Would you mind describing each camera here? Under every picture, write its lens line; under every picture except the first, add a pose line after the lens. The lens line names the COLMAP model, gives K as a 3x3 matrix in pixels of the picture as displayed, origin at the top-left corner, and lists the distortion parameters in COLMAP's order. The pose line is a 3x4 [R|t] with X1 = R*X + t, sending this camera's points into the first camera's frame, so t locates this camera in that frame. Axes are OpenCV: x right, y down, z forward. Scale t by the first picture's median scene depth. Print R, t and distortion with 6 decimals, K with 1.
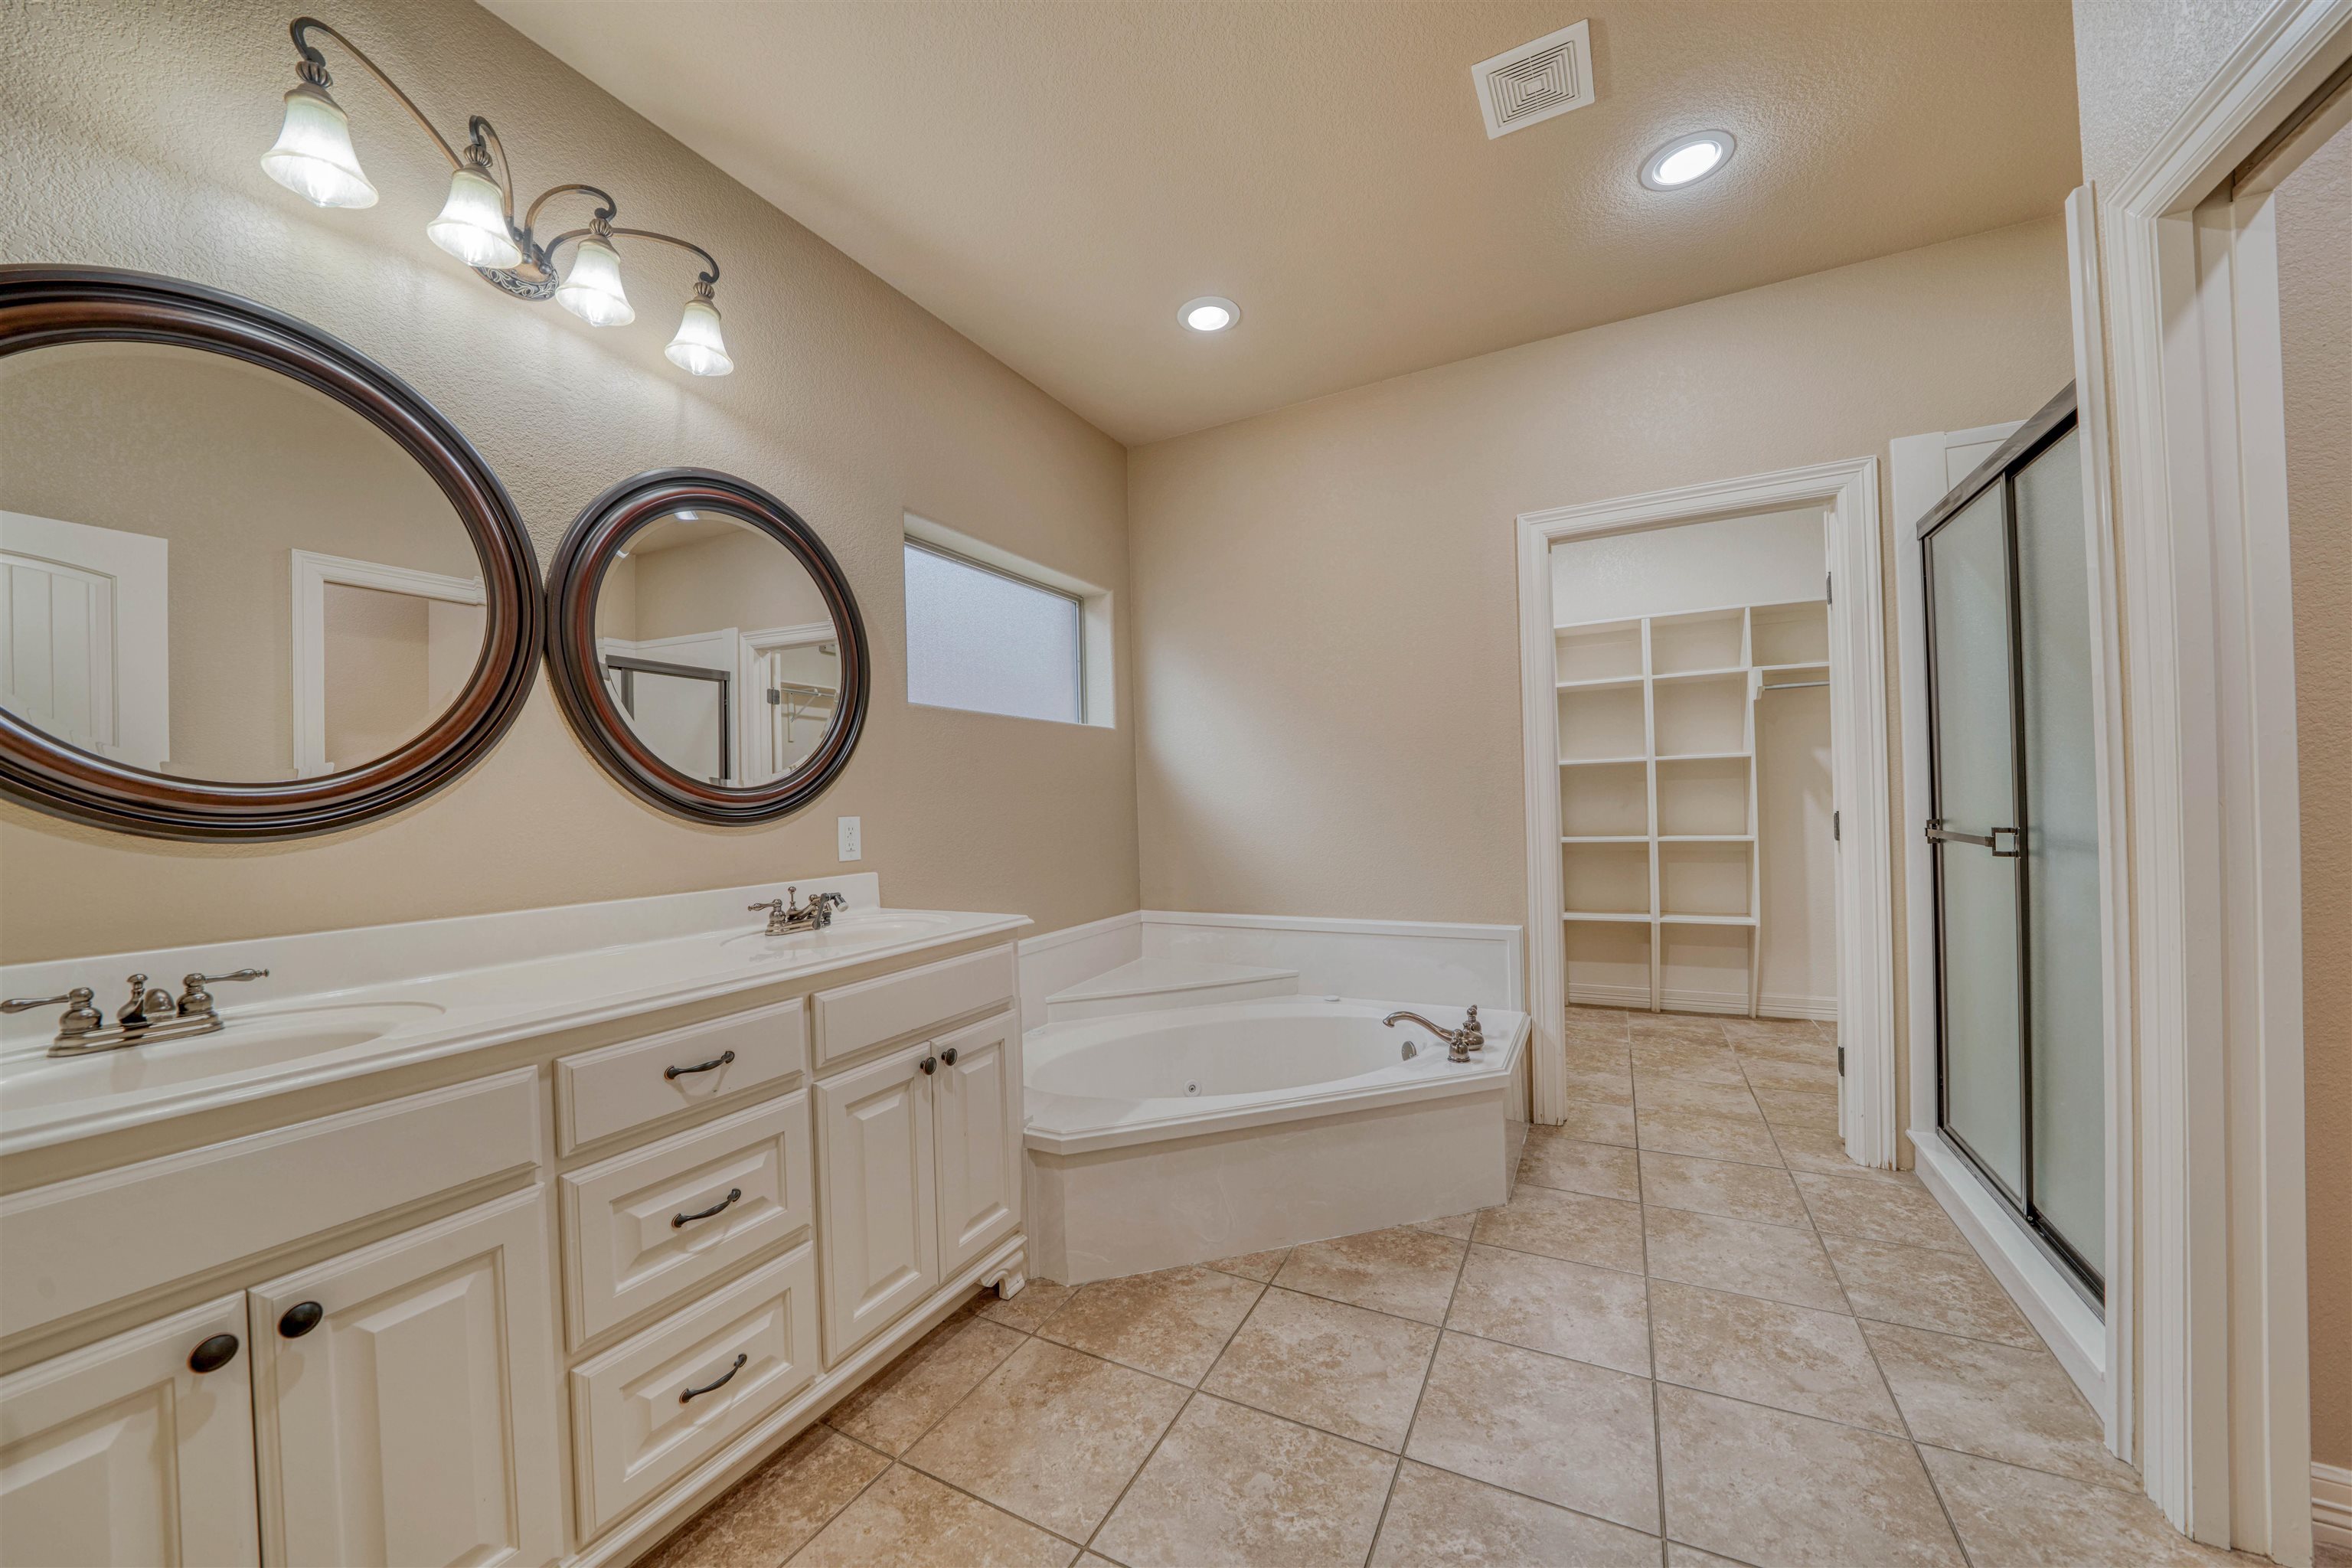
lens RADIAL K [[829.4, 0, 1159.2], [0, 829.4, 797.5], [0, 0, 1]] dist [-0.030745, 0.004645]
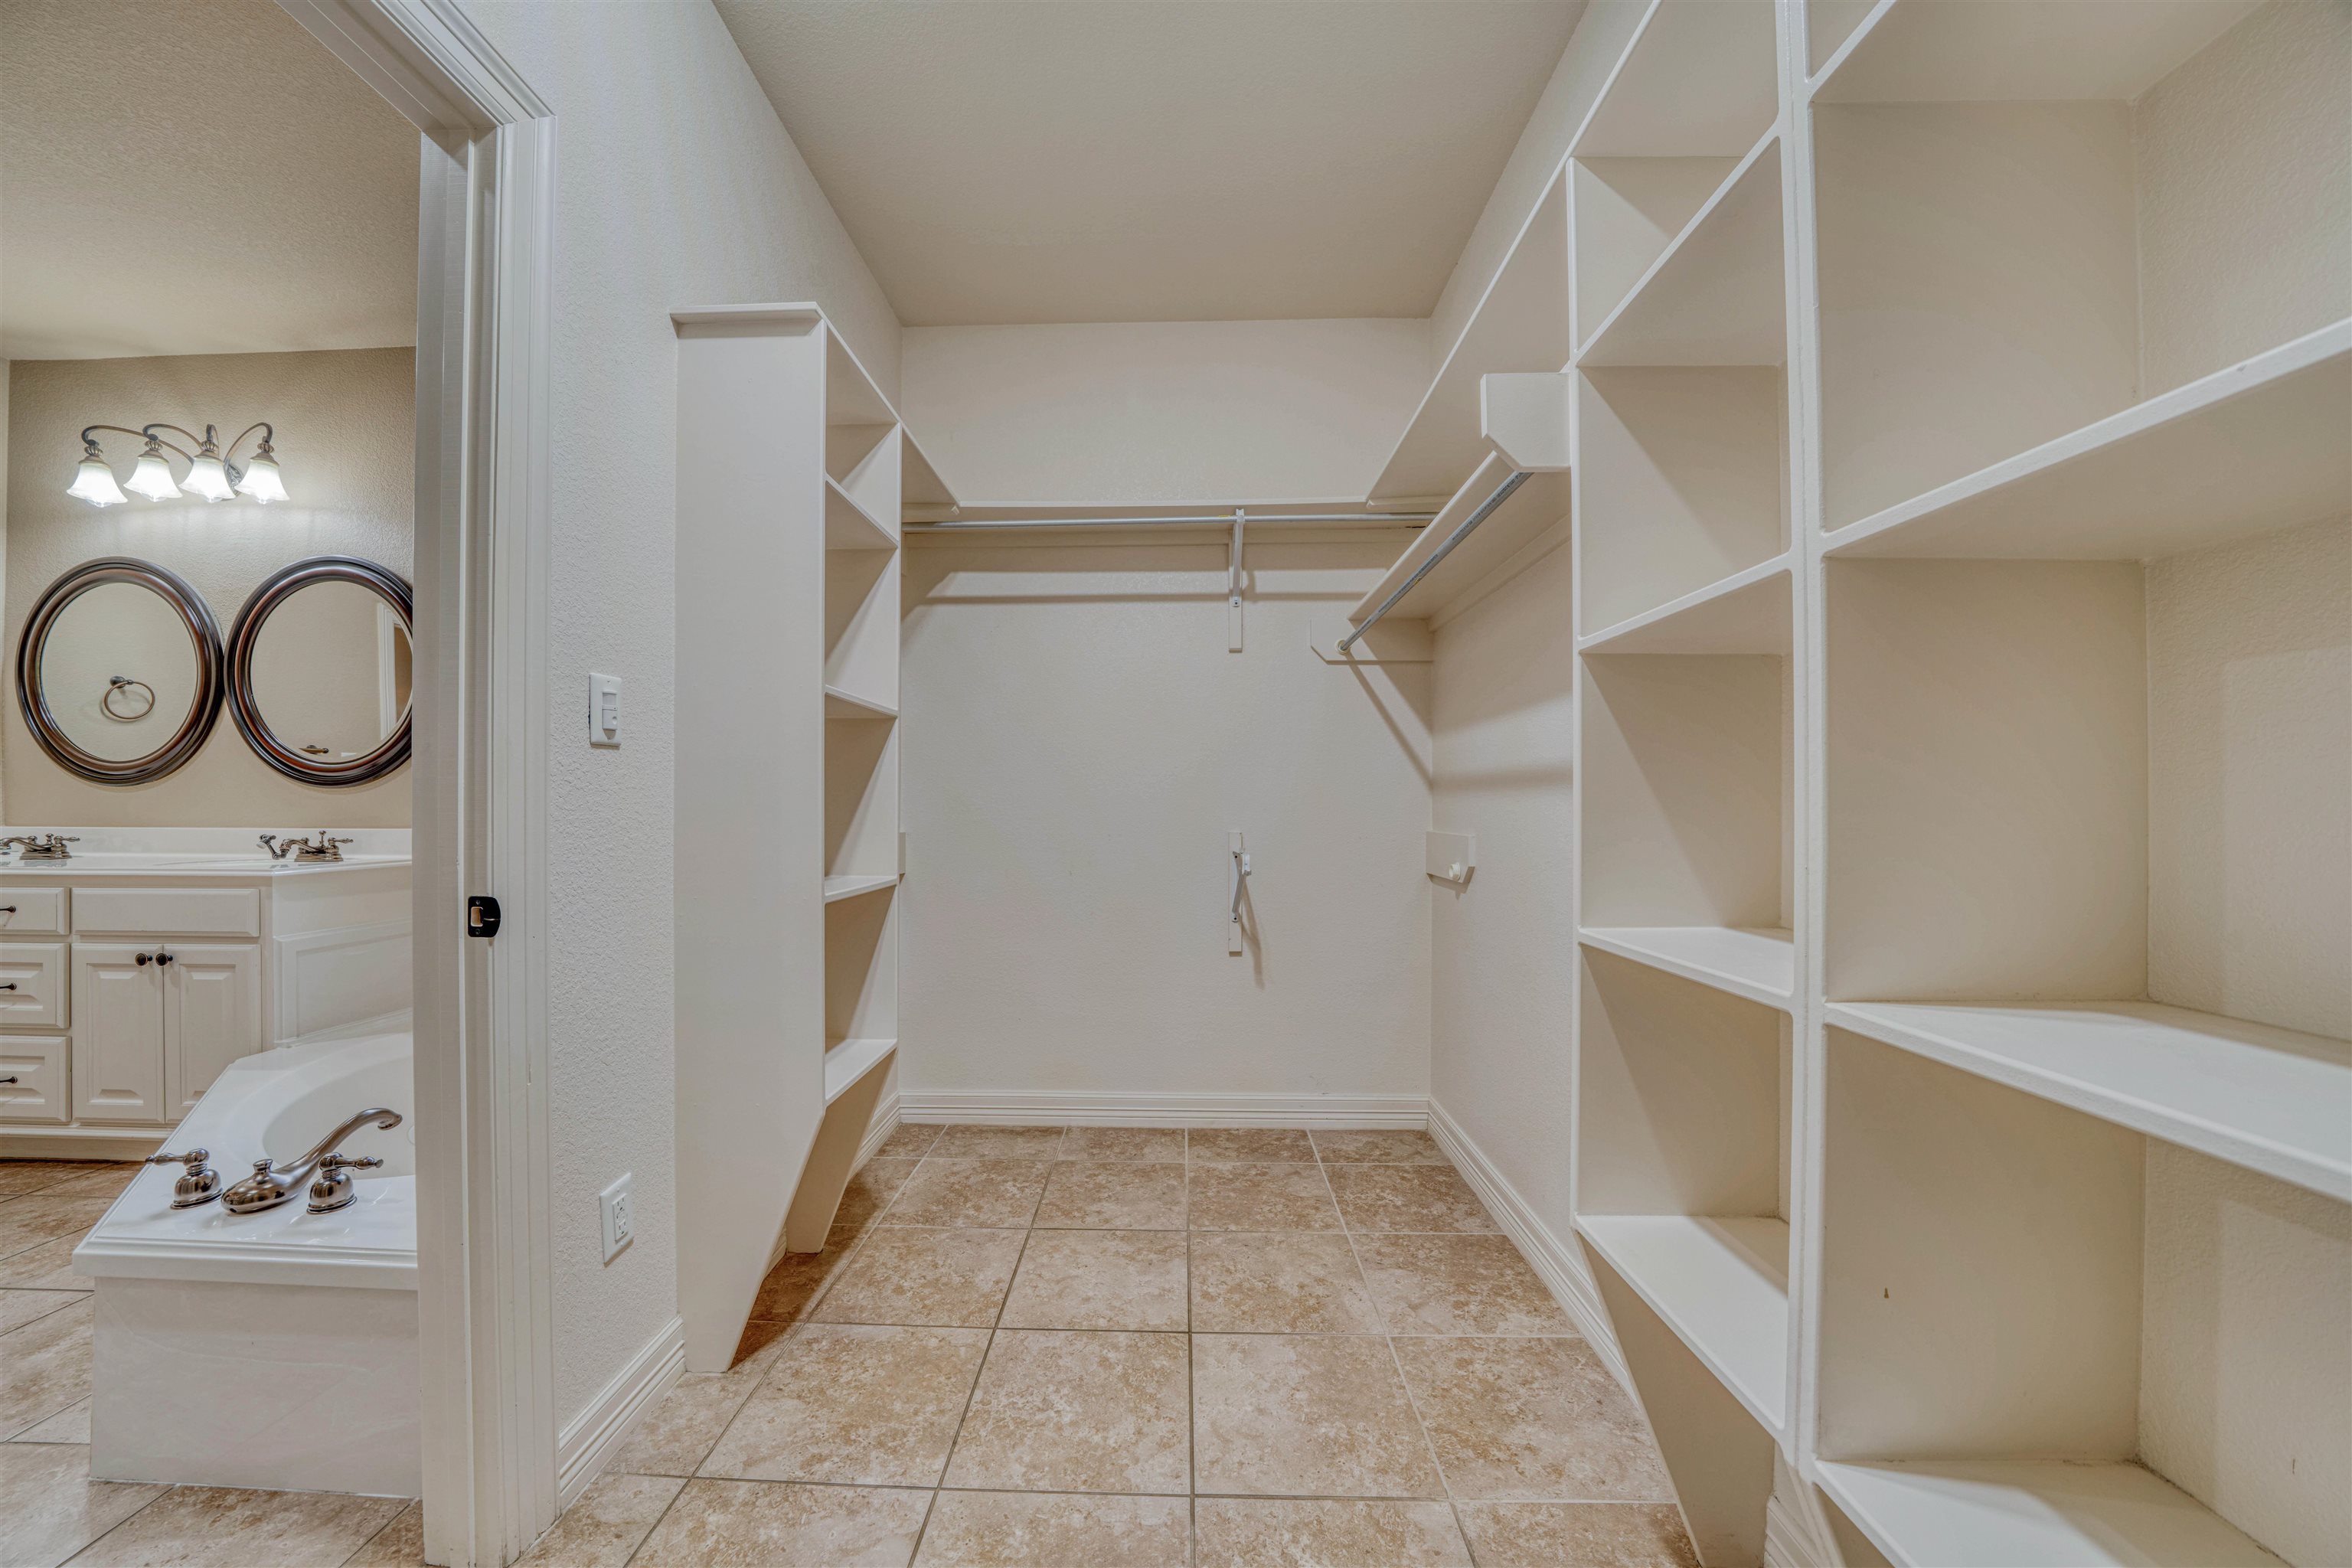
lens RADIAL K [[829.4, 0, 1159.2], [0, 829.4, 797.5], [0, 0, 1]] dist [-0.030745, 0.004645]
pose [[0.442798, 0.023806, -0.896305, 1.752493], [-0.006525, 0.999707, 0.023329, 0.010209], [0.896598, -0.004481, 0.442823, 2.027026]]
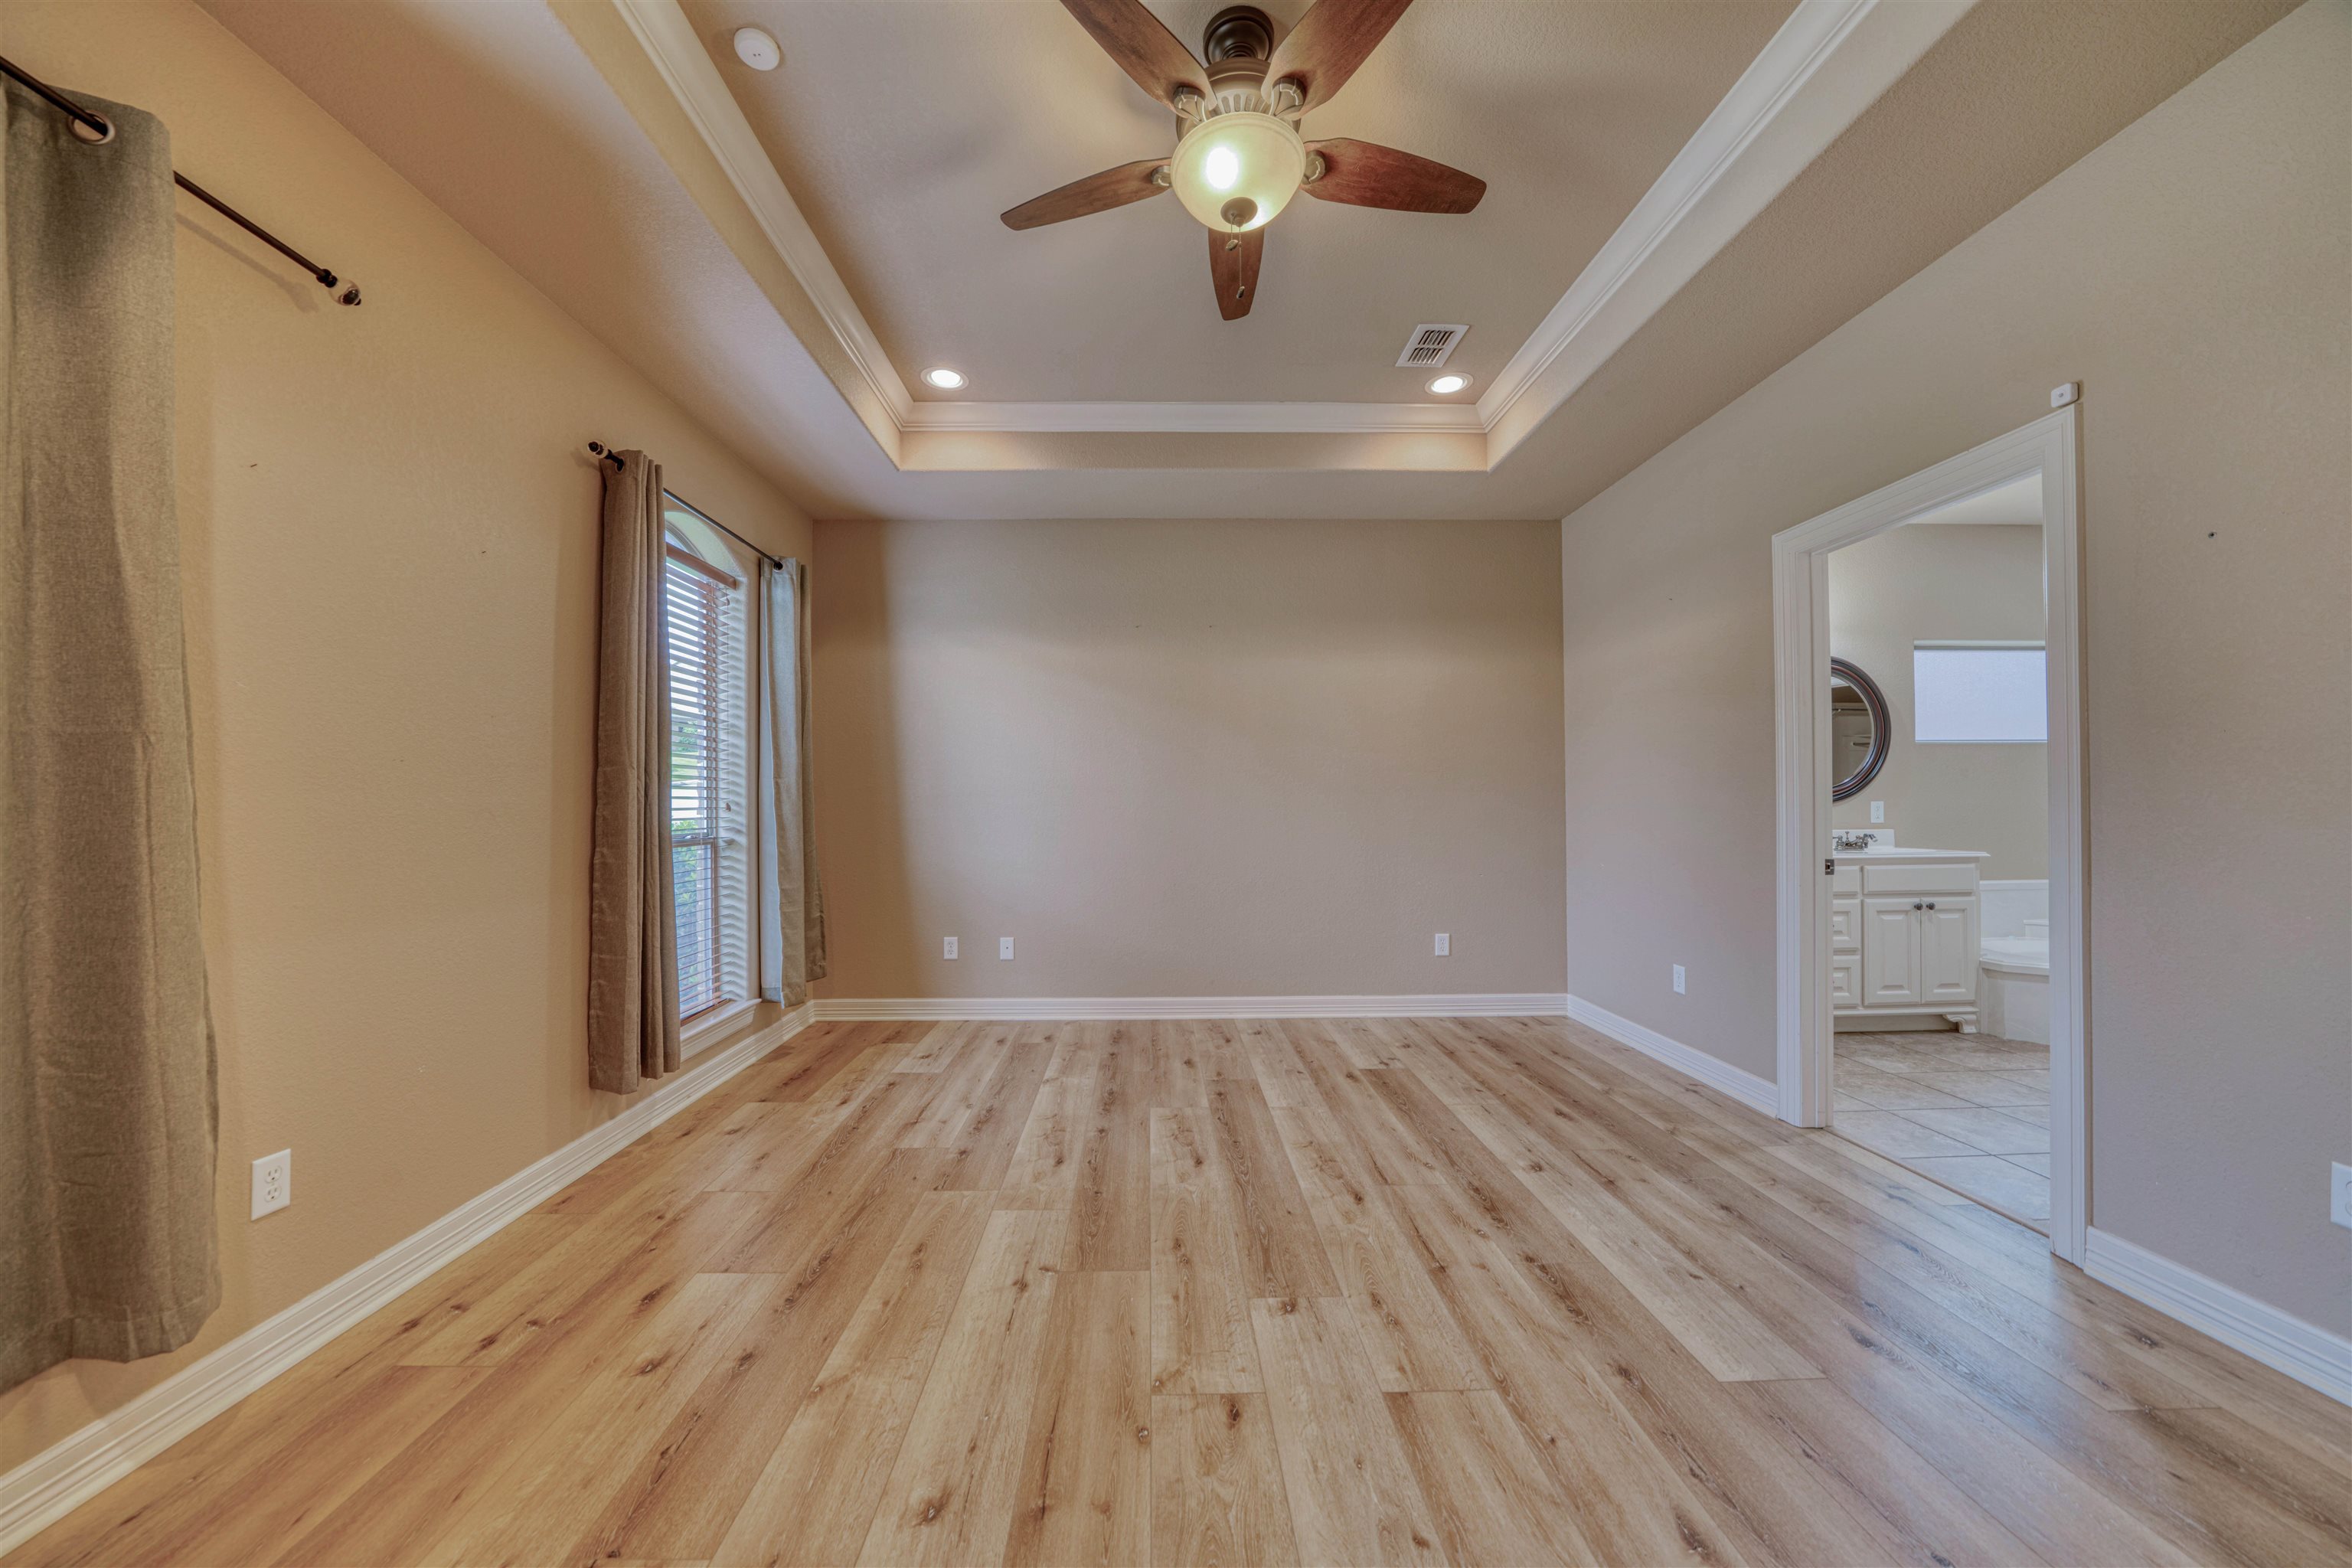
lens RADIAL K [[829.4, 0, 1159.2], [0, 829.4, 797.5], [0, 0, 1]] dist [-0.030745, 0.004645]
pose [[0.485249, 0.015111, -0.874245, 0.717706], [-0.002871, 0.999873, 0.015689, -0.018888], [0.874371, -0.005104, 0.485231, -2.115234]]
